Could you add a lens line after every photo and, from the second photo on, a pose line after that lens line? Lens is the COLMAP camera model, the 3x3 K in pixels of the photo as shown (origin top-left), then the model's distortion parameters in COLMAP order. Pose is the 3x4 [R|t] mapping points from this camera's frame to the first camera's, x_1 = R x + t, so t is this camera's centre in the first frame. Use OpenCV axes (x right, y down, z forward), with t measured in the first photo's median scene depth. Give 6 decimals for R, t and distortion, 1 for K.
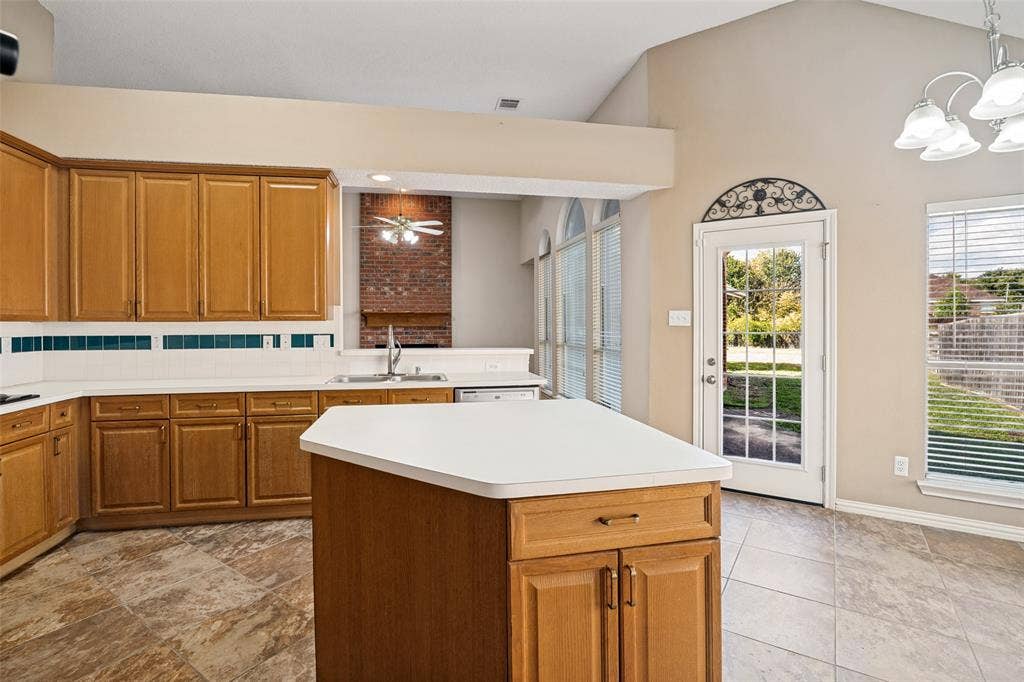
lens RADIAL K [[480.8, 0, 511.8], [0, 480.8, 326.5], [0, 0, 1]] dist [-0.023555, -0.000161]
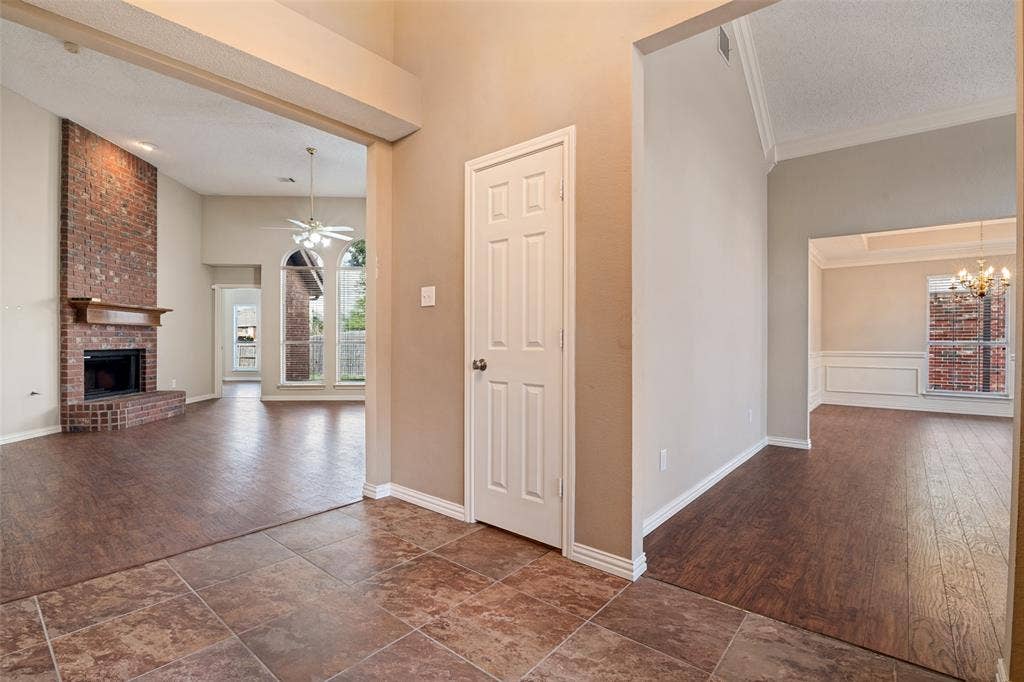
lens RADIAL K [[475.6, 0, 507.8], [0, 475.6, 345.1], [0, 0, 1]] dist [-0.015093, 0.000173]
pose [[0.104329, -0.004038, 0.994535, -2.044911], [0.001597, 0.999991, 0.003892, 0.066891], [-0.994542, 0.001182, 0.104334, 0.766166]]
